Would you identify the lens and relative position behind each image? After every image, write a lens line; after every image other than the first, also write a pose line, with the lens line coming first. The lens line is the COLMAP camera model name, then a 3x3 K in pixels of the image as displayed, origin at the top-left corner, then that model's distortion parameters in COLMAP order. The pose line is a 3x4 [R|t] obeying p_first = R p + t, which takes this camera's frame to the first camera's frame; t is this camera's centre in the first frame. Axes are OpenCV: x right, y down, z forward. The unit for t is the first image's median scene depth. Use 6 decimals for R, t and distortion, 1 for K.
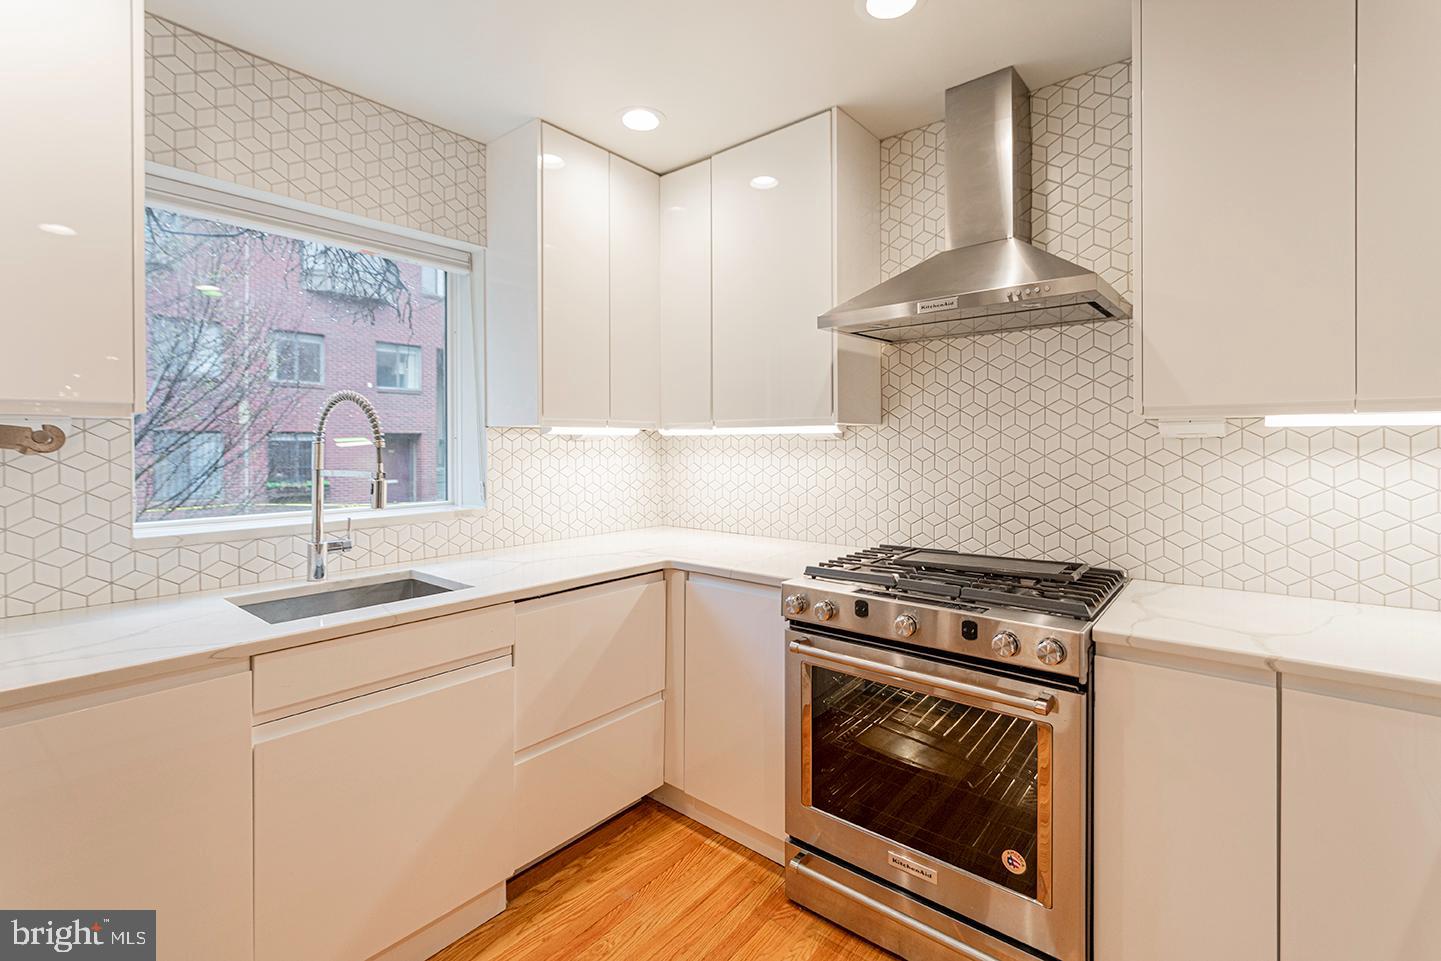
lens RADIAL K [[666.4, 0, 745.3], [0, 666.4, 433.0], [0, 0, 1]] dist [0.011880, -0.000166]
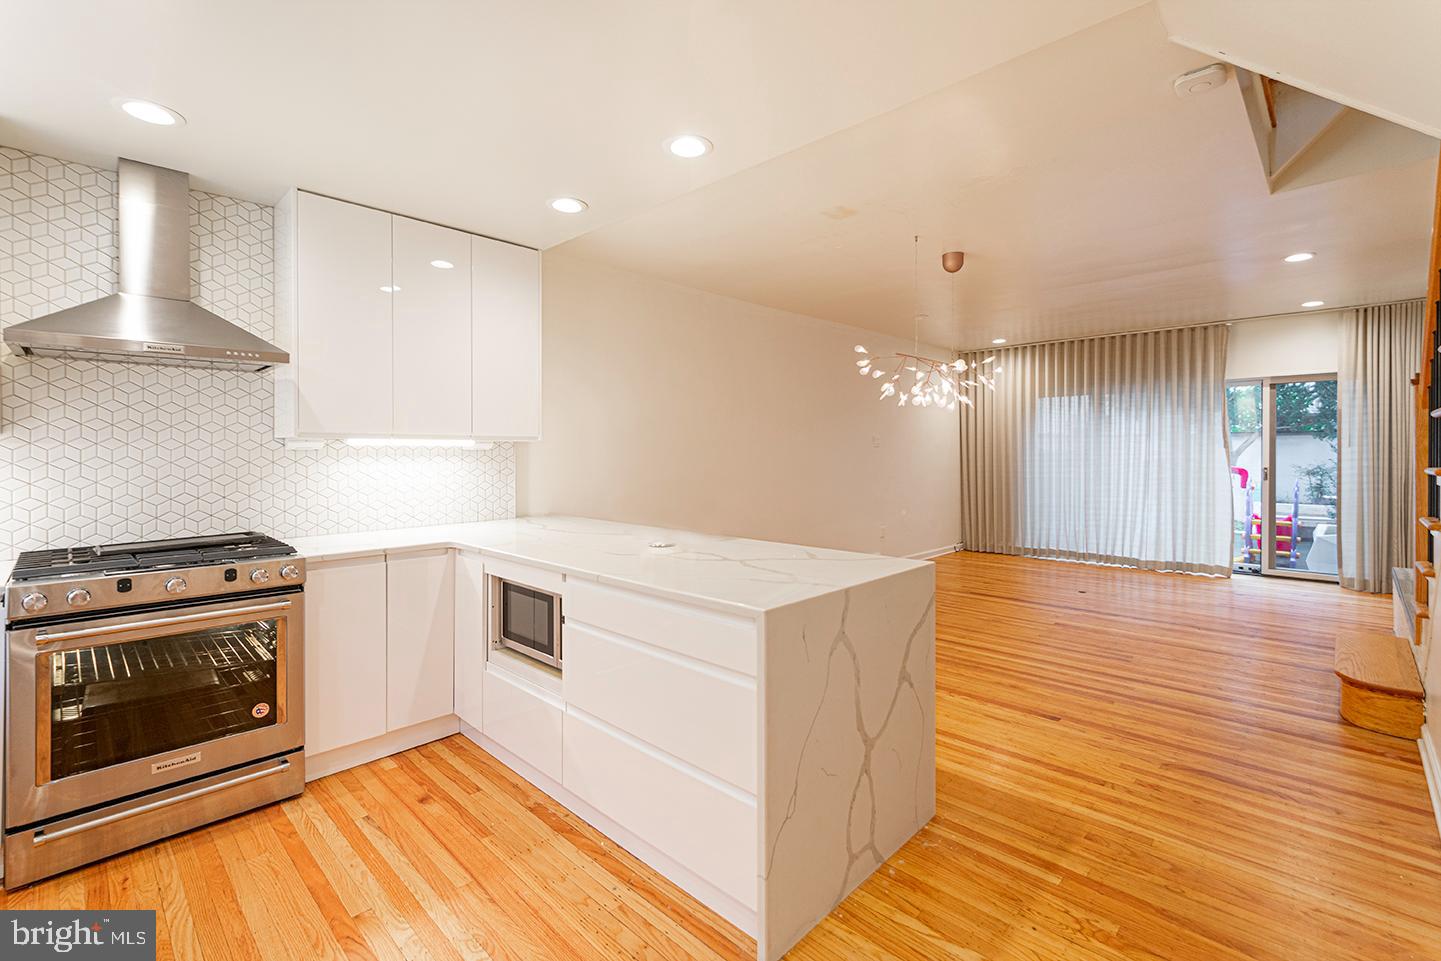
lens RADIAL K [[682.6, 0, 730.0], [0, 682.6, 484.7], [0, 0, 1]] dist [-0.001525, -0.001731]
pose [[0.072421, -0.038913, 0.996615, -0.905138], [-0.007052, 0.999194, 0.039526, 0.017679], [-0.997349, -0.009891, 0.072088, -0.191009]]
